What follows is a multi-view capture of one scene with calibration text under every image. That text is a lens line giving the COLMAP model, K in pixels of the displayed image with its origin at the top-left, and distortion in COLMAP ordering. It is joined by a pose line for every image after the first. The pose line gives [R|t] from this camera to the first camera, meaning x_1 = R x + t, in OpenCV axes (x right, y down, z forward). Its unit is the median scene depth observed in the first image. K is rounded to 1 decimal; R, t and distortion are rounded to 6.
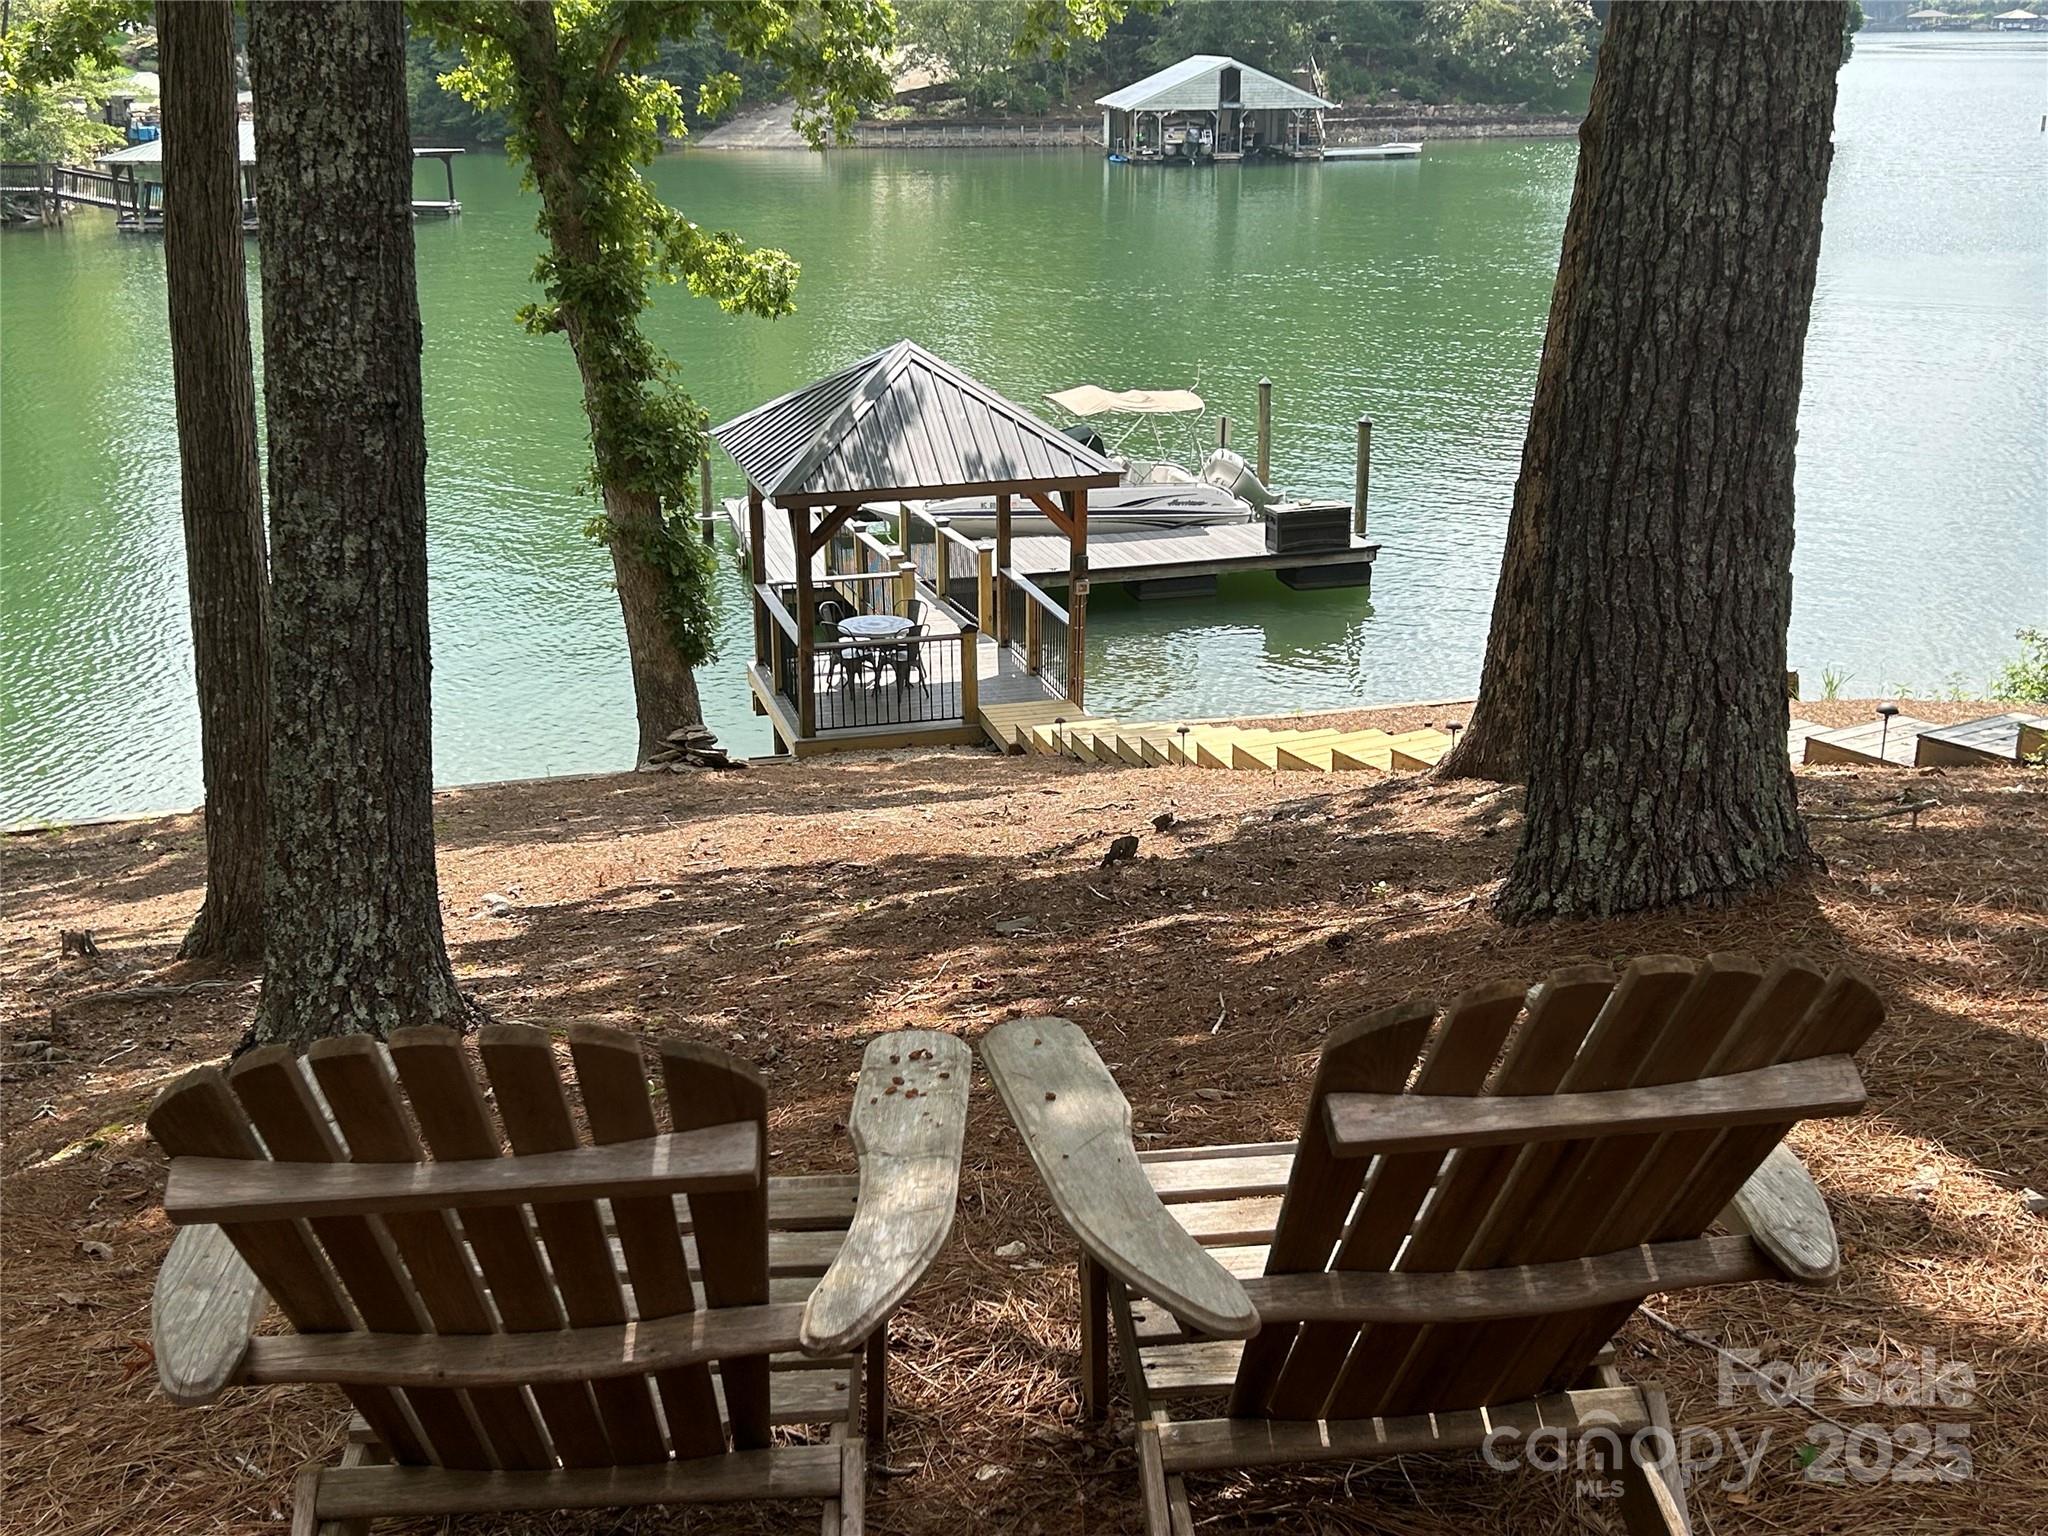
lens RADIAL K [[2329.4, 0, 1025.0], [0, 2329.4, 767.8], [0, 0, 1]] dist [0.003625, 0.000000]
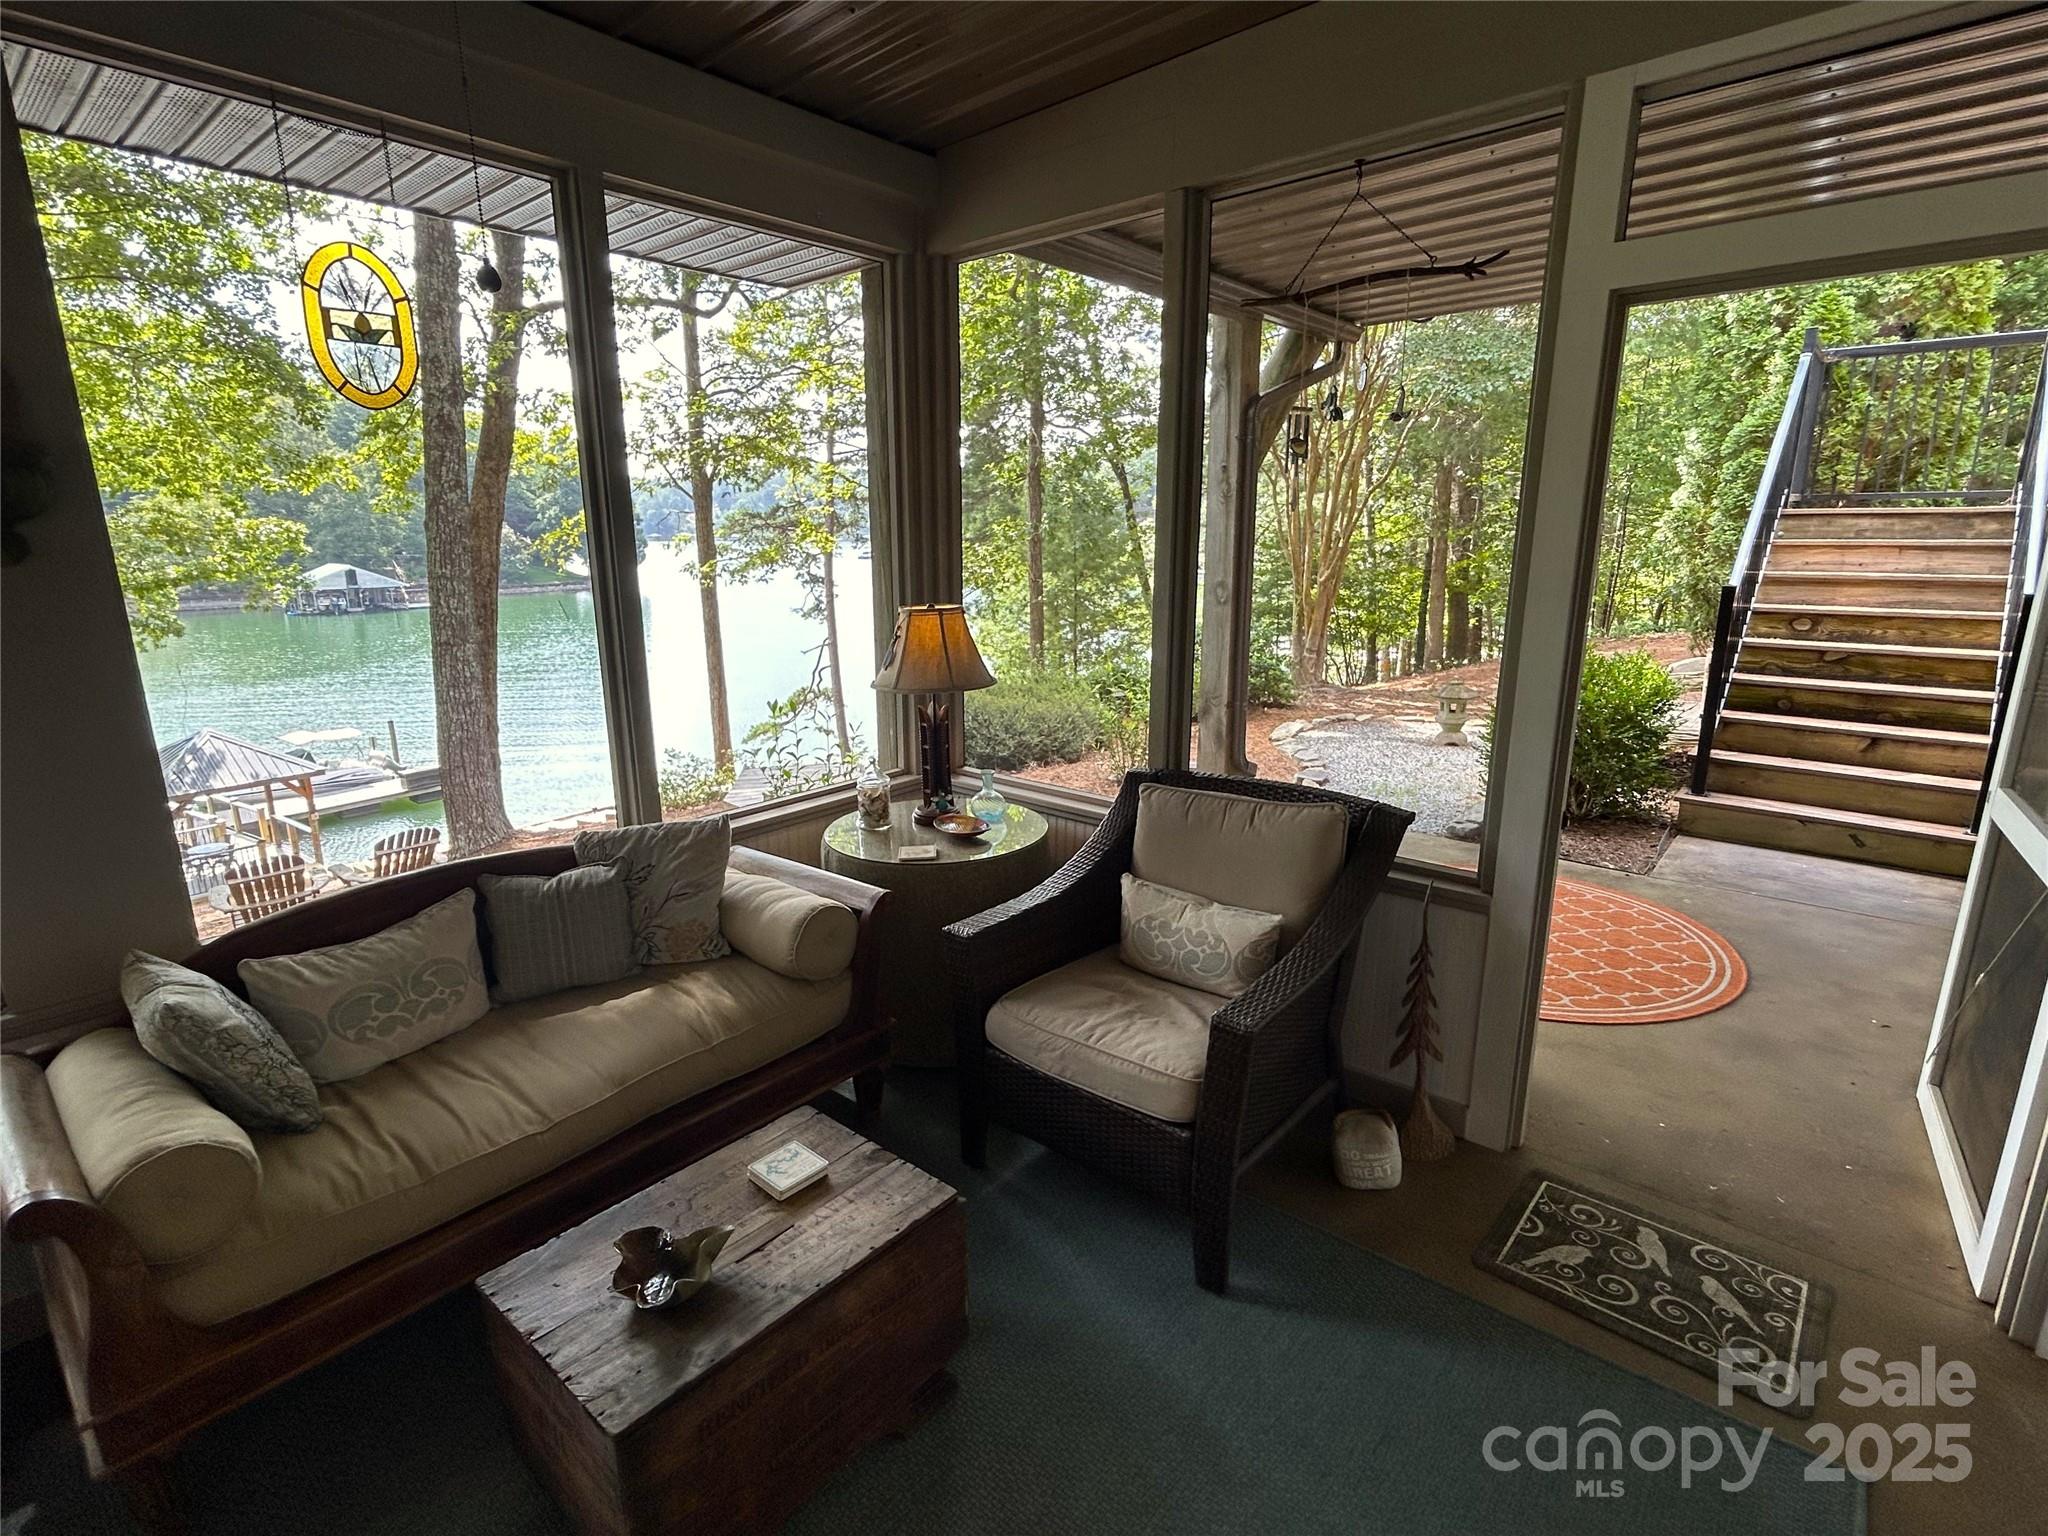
lens RADIAL K [[991.1, 0, 1024.0], [0, 991.1, 764.8], [0, 0, 1]] dist [0.001970, 0.000638]
pose [[0.783311, -0.138962, 0.605899, -0.013198], [0.187466, 0.982122, -0.017110, 0.022486], [-0.592689, 0.126988, 0.795358, -0.235972]]
